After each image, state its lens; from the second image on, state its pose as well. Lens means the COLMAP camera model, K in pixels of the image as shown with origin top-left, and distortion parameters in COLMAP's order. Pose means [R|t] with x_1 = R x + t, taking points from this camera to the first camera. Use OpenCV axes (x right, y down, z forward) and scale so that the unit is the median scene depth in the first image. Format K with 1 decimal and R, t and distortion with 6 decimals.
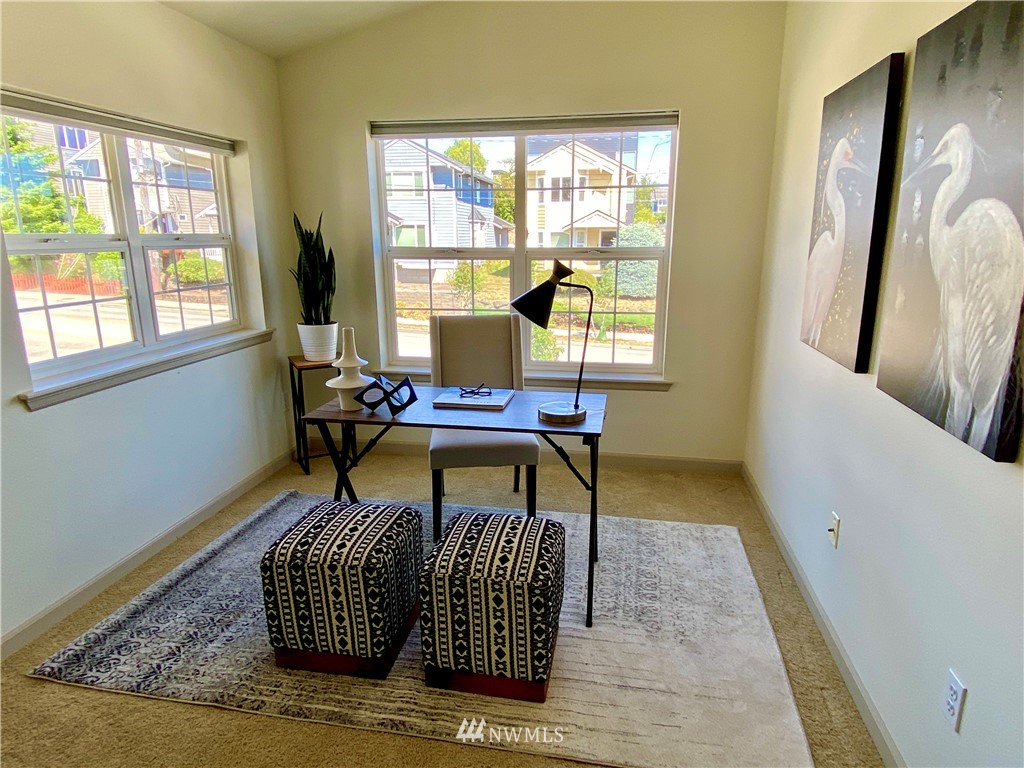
lens RADIAL K [[613.7, 0, 512.5], [0, 613.7, 378.0], [0, 0, 1]] dist [0.021847, -0.000654]
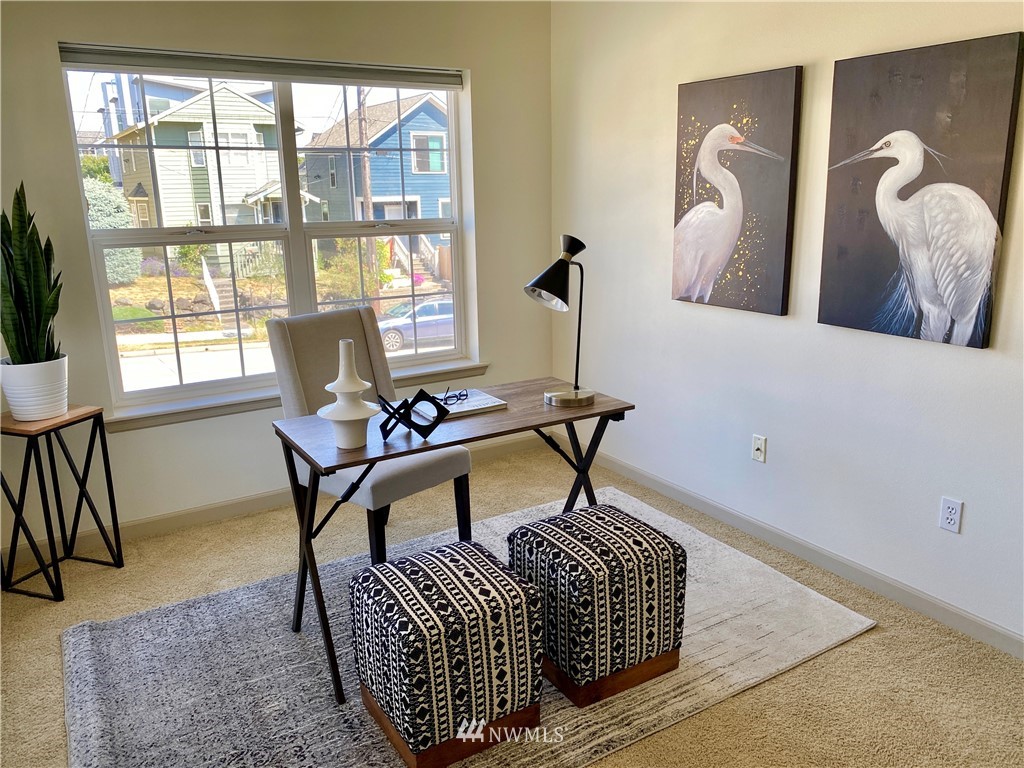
lens RADIAL K [[783.6, 0, 512.0], [0, 783.6, 384.0], [0, 0, 1]] dist [0.012878, 0.002604]
pose [[0.745563, -0.171711, 0.643934, -0.919750], [0.167220, 0.983526, 0.068656, -0.074774], [-0.645115, 0.056491, 0.761995, 0.155532]]
